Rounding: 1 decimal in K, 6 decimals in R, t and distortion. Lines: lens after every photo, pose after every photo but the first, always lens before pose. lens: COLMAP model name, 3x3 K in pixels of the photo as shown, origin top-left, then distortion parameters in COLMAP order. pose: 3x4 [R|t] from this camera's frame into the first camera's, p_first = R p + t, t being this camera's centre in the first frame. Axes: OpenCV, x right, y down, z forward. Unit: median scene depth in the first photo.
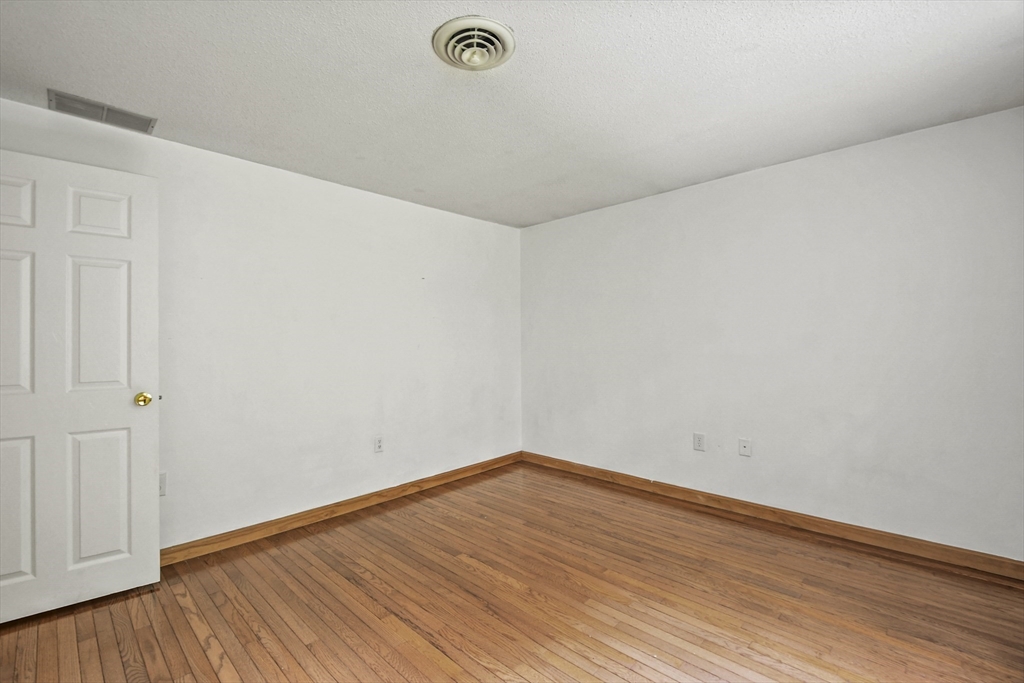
lens RADIAL K [[441.7, 0, 512.0], [0, 441.7, 341.5], [0, 0, 1]] dist [0.000961, -0.000060]
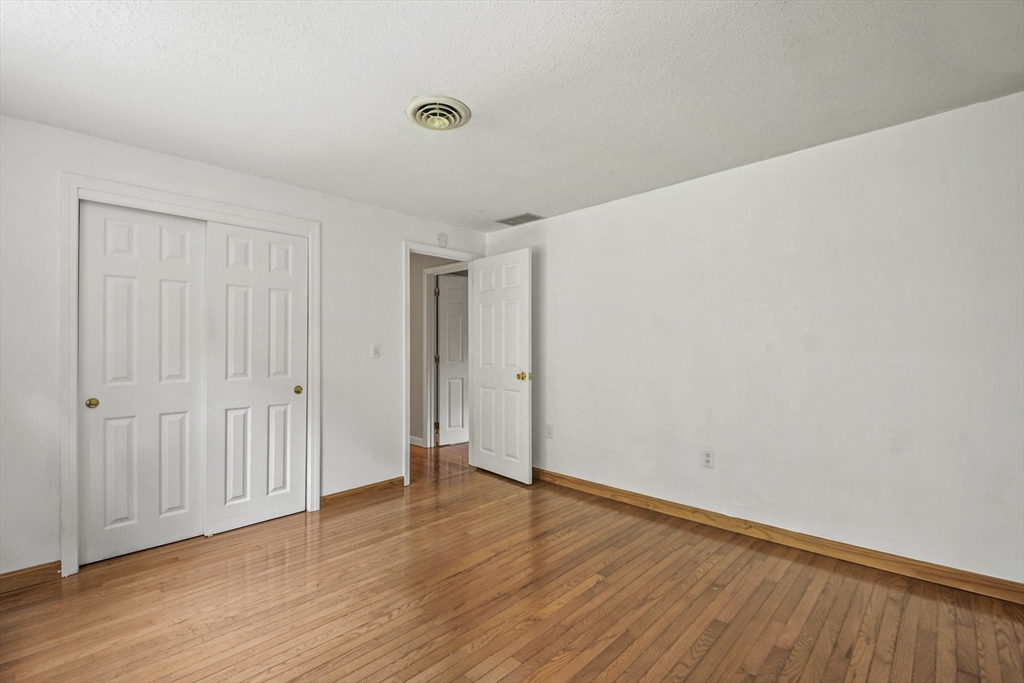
lens RADIAL K [[460.4, 0, 512.0], [0, 460.4, 341.5], [0, 0, 1]] dist [0.000239, -0.000406]
pose [[-0.000288, 0.002958, -0.999996, 0.789963], [0.004401, 0.999986, 0.002956, -0.010168], [0.999990, -0.004400, -0.000301, 0.763379]]
